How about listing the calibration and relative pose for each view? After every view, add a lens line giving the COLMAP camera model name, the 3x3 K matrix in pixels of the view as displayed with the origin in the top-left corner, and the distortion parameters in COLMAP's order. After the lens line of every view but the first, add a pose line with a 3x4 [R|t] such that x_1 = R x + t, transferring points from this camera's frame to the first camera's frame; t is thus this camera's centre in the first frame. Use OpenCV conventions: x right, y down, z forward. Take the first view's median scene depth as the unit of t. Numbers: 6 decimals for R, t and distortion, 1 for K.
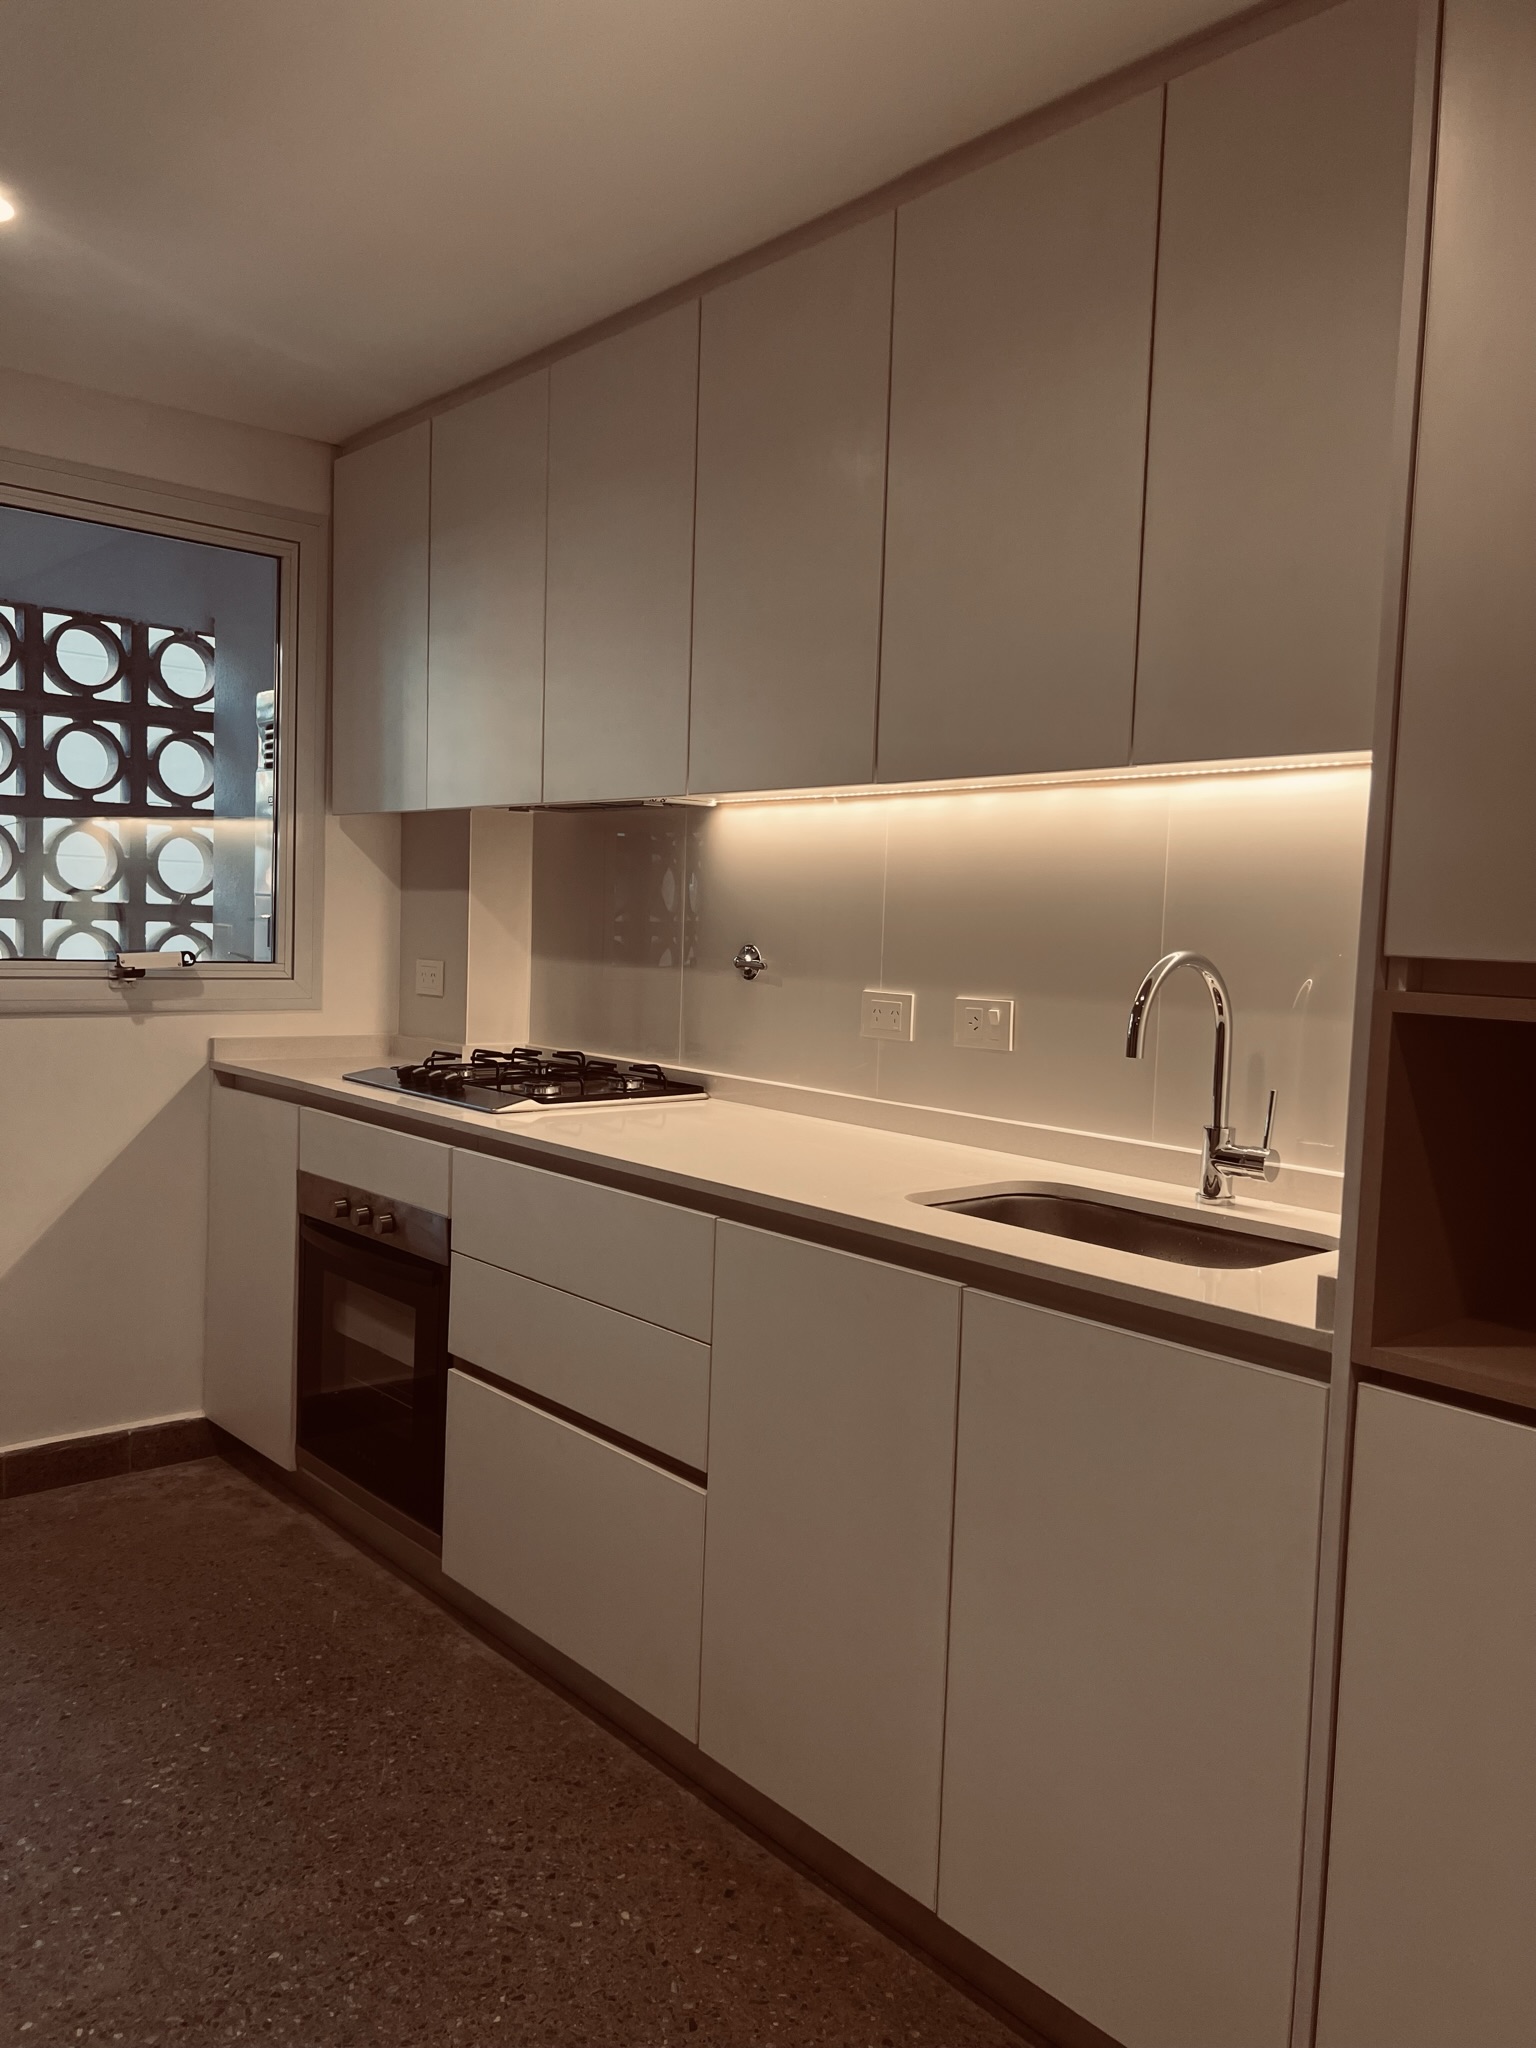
lens RADIAL K [[1546.8, 0, 759.9], [0, 1546.8, 1026.2], [0, 0, 1]] dist [0.004575, -0.016153]
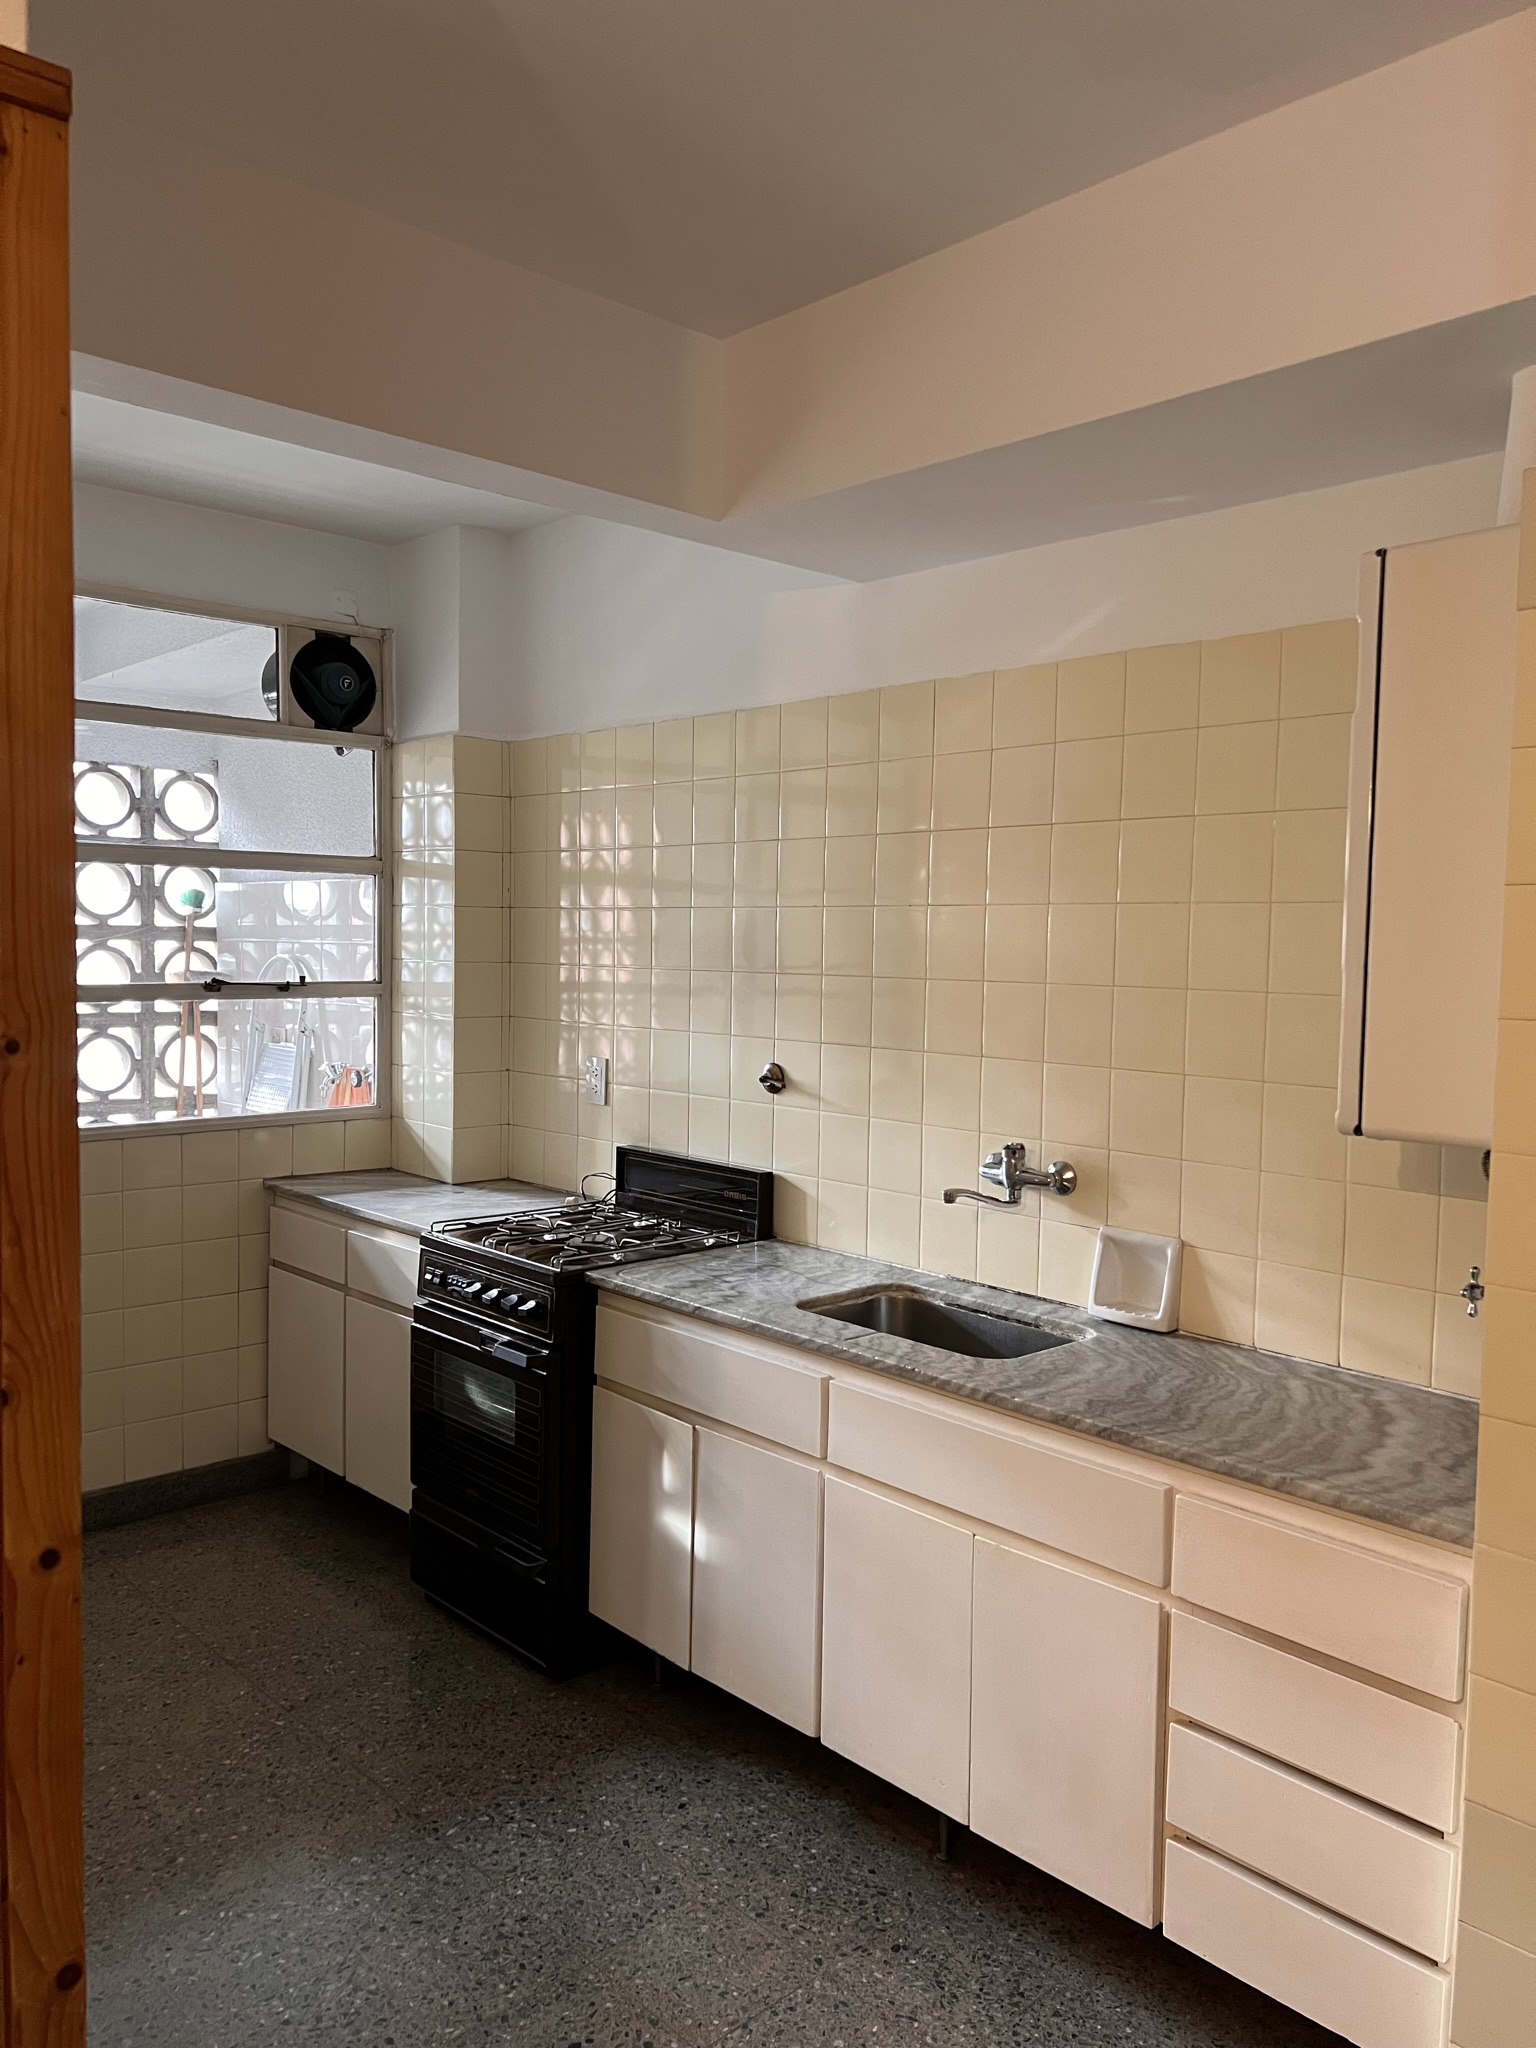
lens RADIAL K [[1546.8, 0, 774.9], [0, 1546.8, 1026.3], [0, 0, 1]] dist [0.004575, -0.016153]
pose [[0.998681, -0.019598, 0.047461, 0.010946], [0.019993, 0.999769, -0.007859, -0.121823], [-0.047296, 0.008798, 0.998842, -0.391033]]
